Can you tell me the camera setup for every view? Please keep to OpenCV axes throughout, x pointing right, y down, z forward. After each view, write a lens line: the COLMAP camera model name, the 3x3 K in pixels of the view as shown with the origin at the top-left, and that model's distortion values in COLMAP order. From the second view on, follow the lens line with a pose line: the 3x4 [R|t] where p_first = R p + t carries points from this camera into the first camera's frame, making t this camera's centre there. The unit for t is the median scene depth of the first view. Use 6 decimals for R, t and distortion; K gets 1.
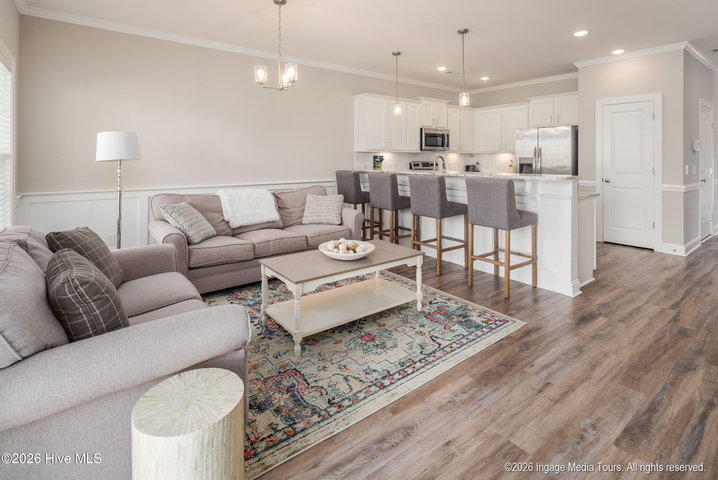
lens RADIAL K [[361.9, 0, 359.2], [0, 361.9, 156.3], [0, 0, 1]] dist [0.000310, -0.000779]
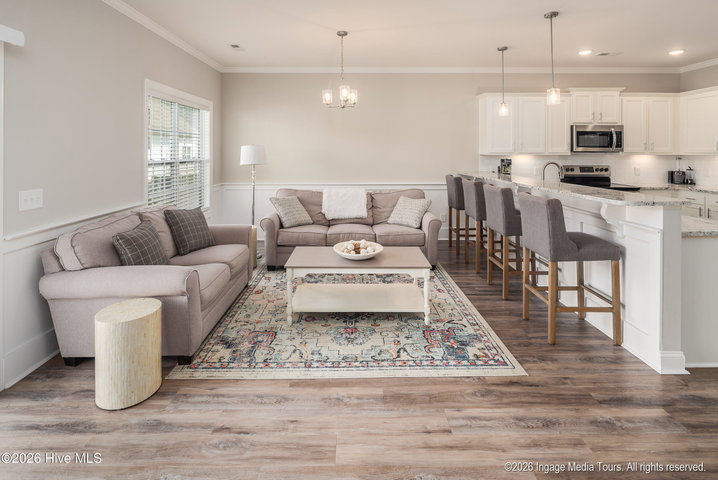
lens RADIAL K [[357.4, 0, 352.9], [0, 357.4, 149.5], [0, 0, 1]] dist [0.002038, 0.000349]
pose [[0.796409, -0.003905, -0.604746, 0.496849], [0.002784, 0.999992, -0.002791, -0.041192], [0.604753, 0.000539, 0.796413, 0.082513]]
